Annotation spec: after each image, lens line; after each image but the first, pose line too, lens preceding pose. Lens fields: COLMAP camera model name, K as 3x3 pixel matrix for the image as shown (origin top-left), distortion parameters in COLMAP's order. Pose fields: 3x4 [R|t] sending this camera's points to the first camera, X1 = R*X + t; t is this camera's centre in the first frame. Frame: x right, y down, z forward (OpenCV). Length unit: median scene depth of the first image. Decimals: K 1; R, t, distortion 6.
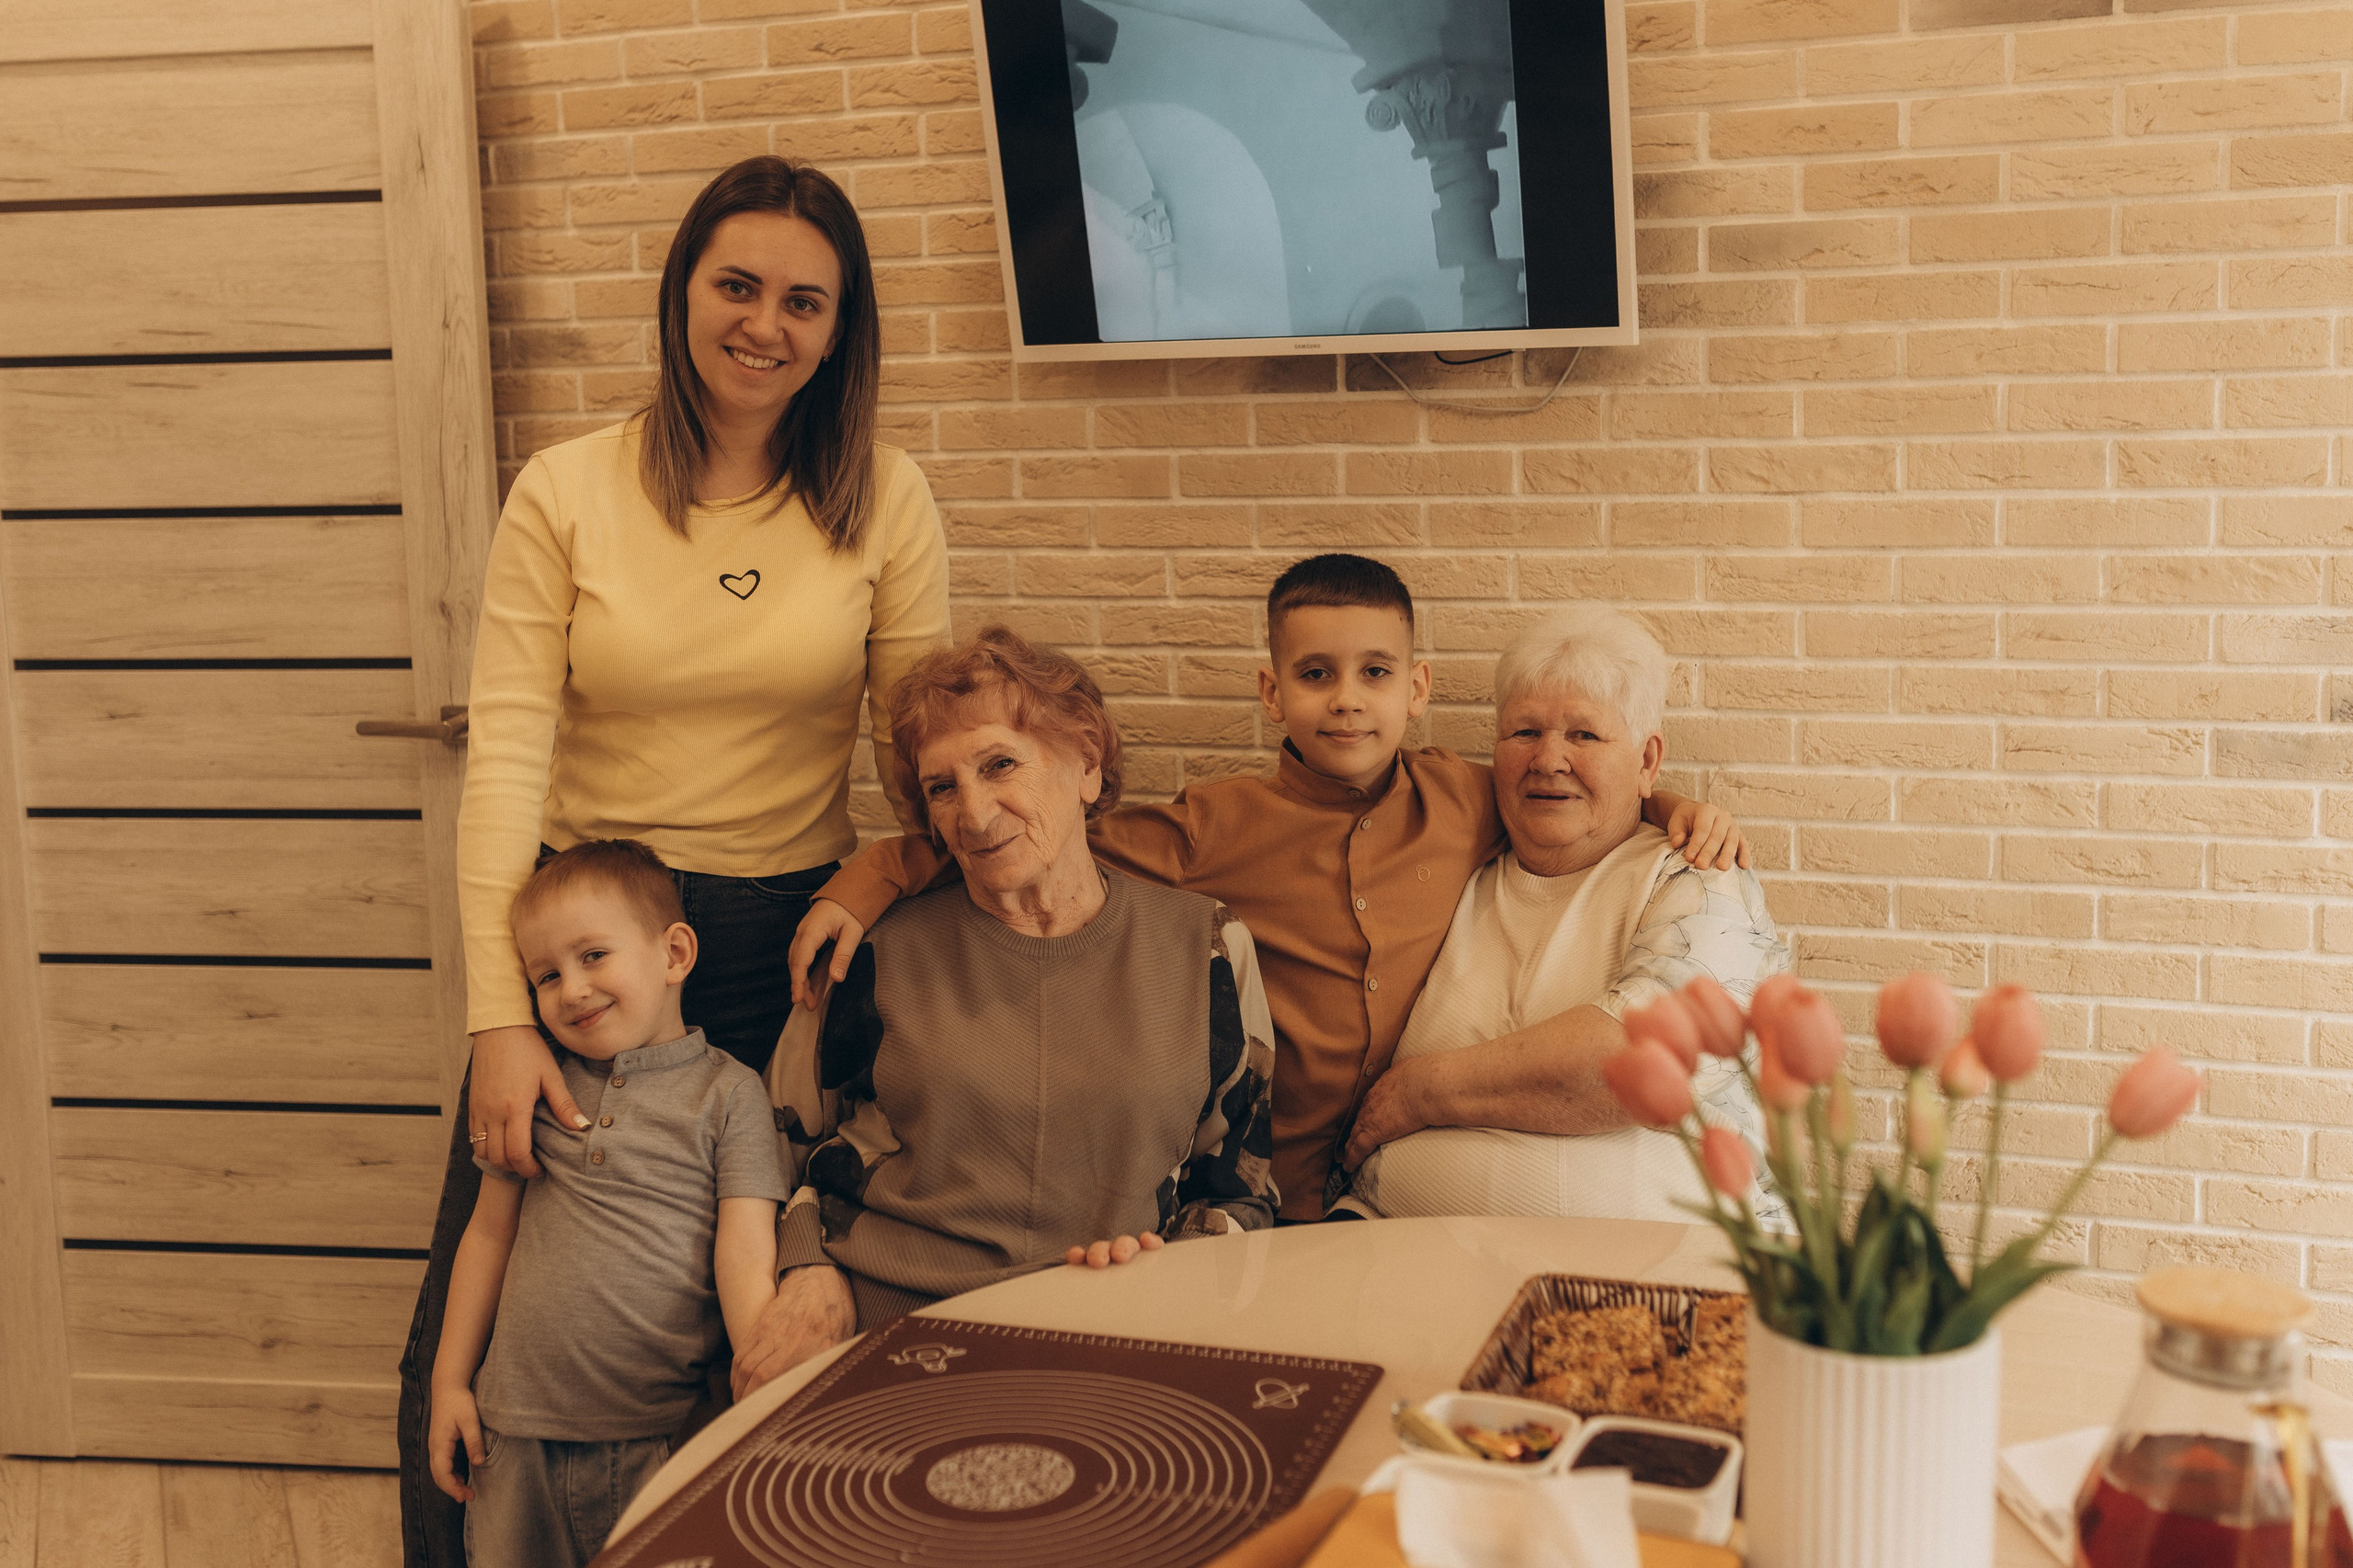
lens RADIAL K [[2502.3, 0, 1186.9], [0, 2502.3, 541.2], [0, 0, 1]] dist [-0.004966, 0.043734]
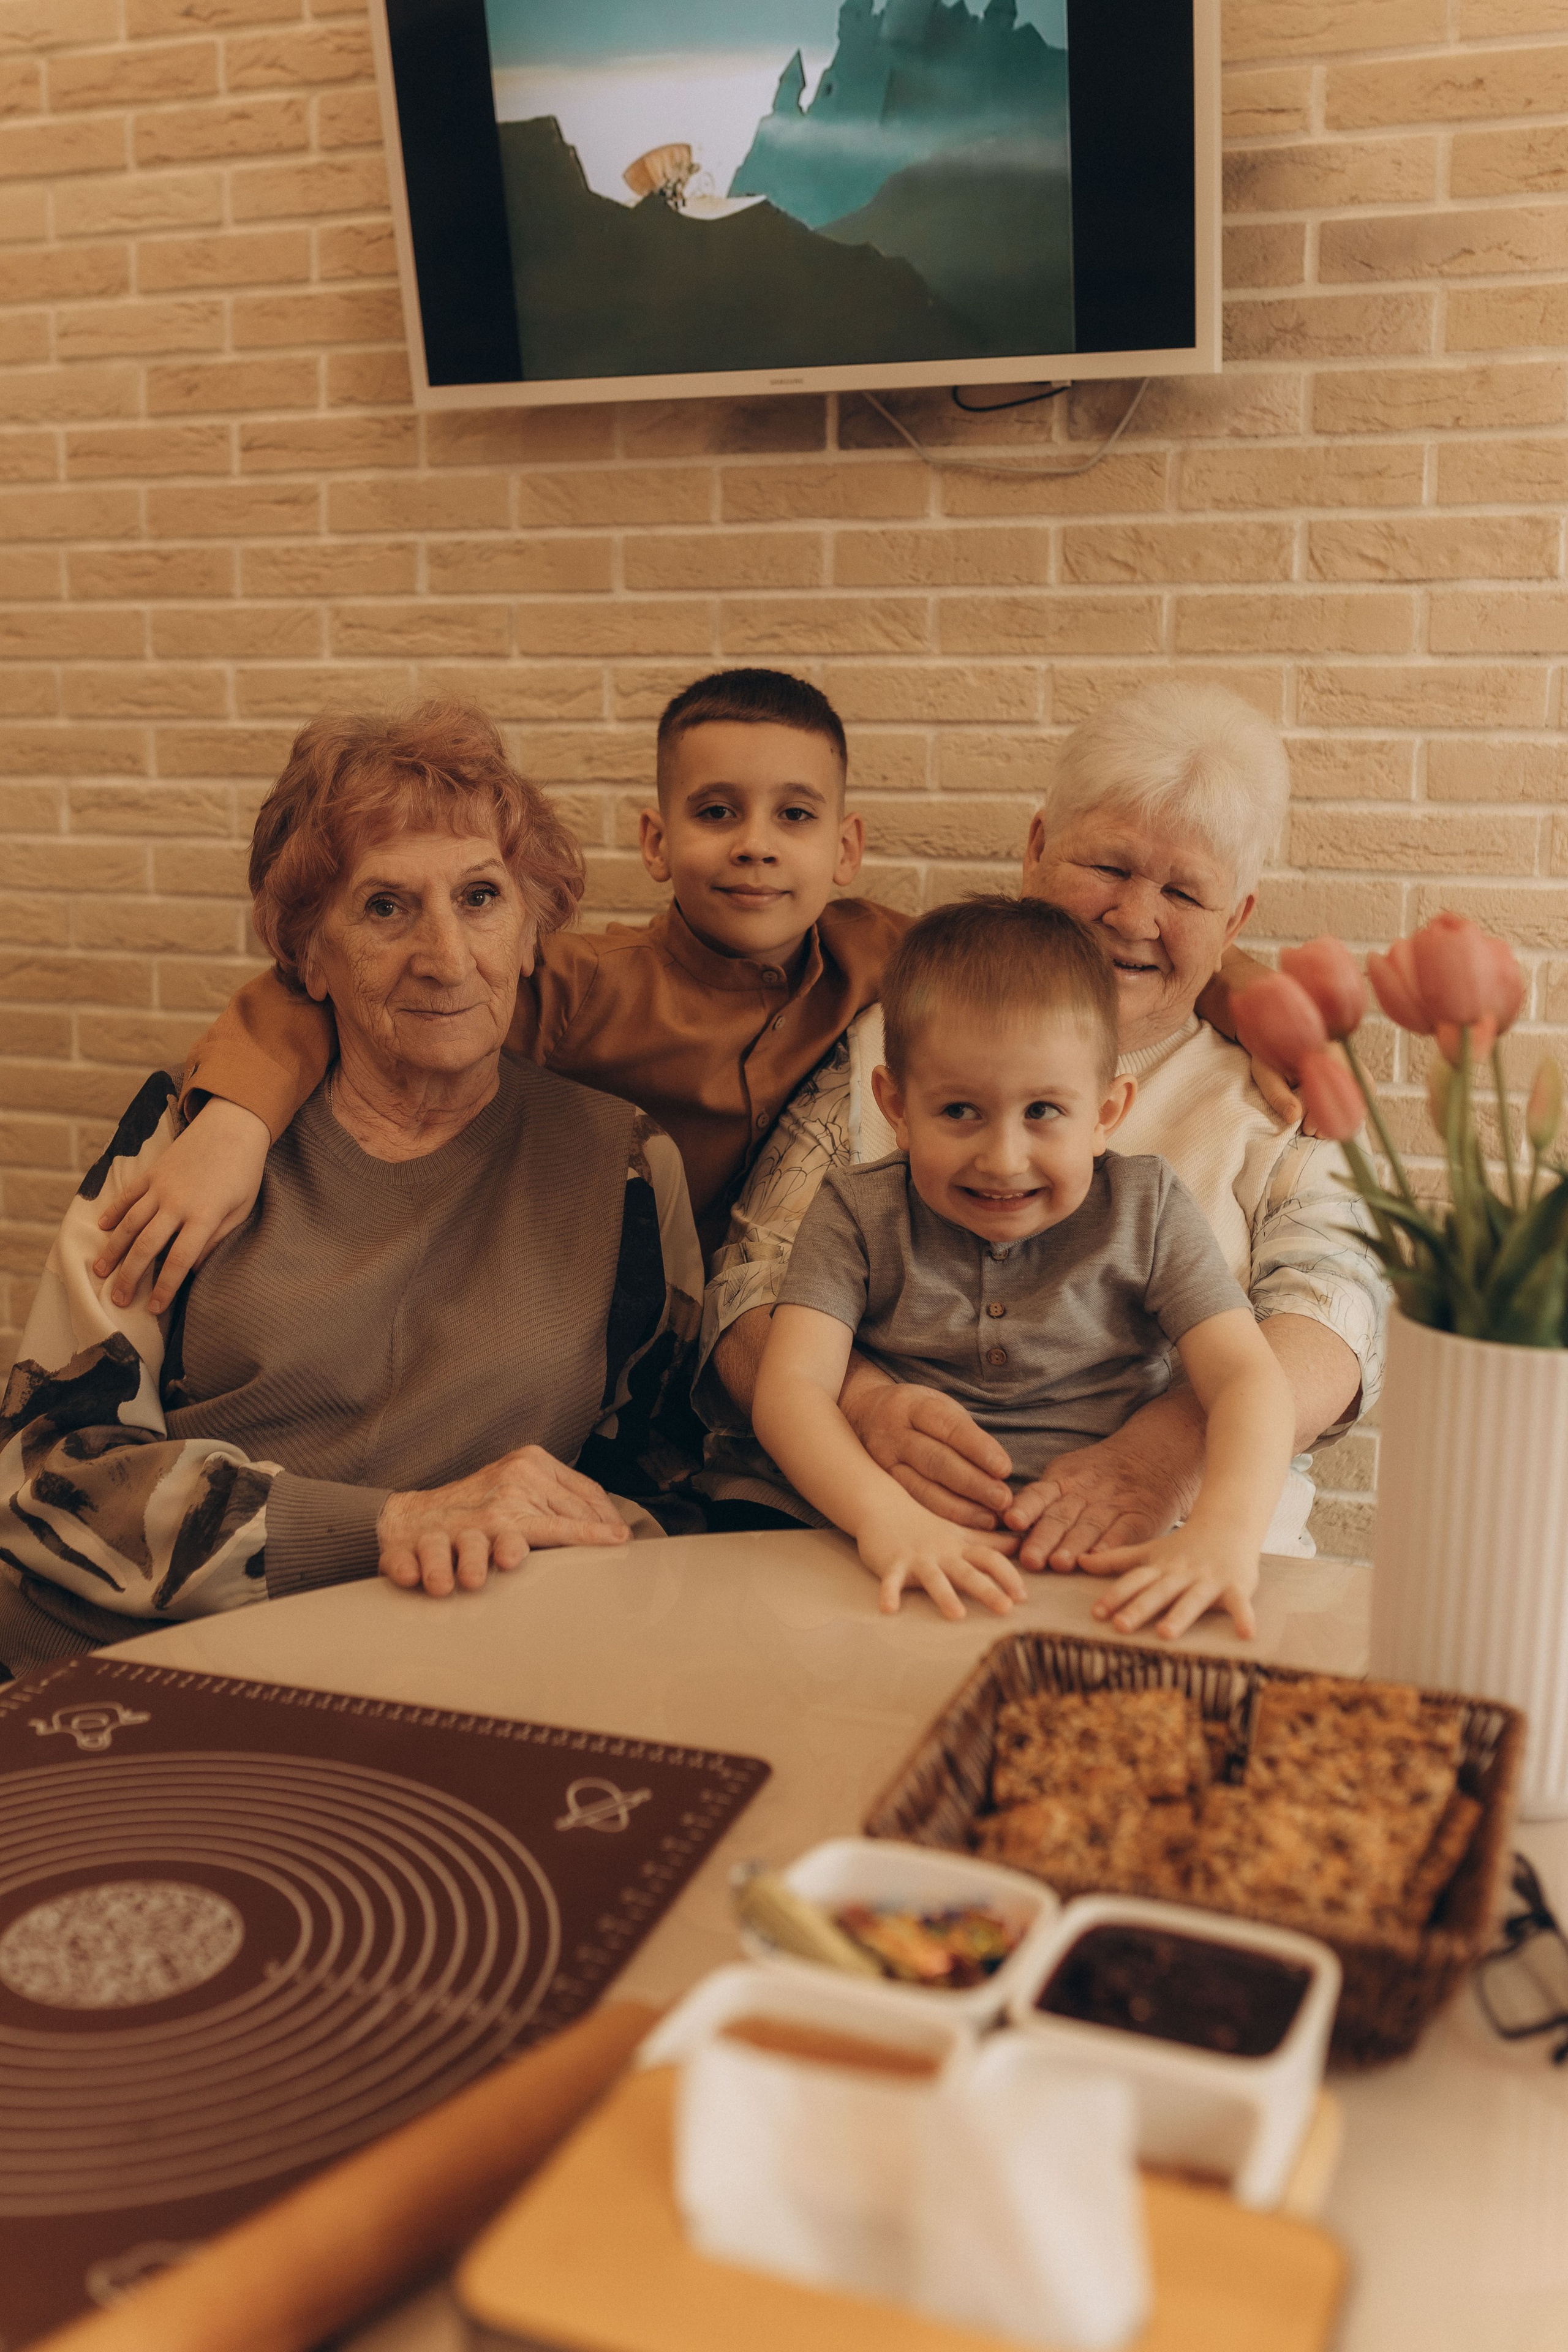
lens RADIAL K [[2375.6, 0, 785.7], [0, 2375.6, 933.9], [0, 0, 1]] dist [-0.017045, 0.095513]
pose [[0.999486, 0.031765, 0.004376, 0.052051], [-0.031901, 0.998856, 0.035614, 0.066661], [-0.003240, -0.035735, 0.999356, 0.281284]]
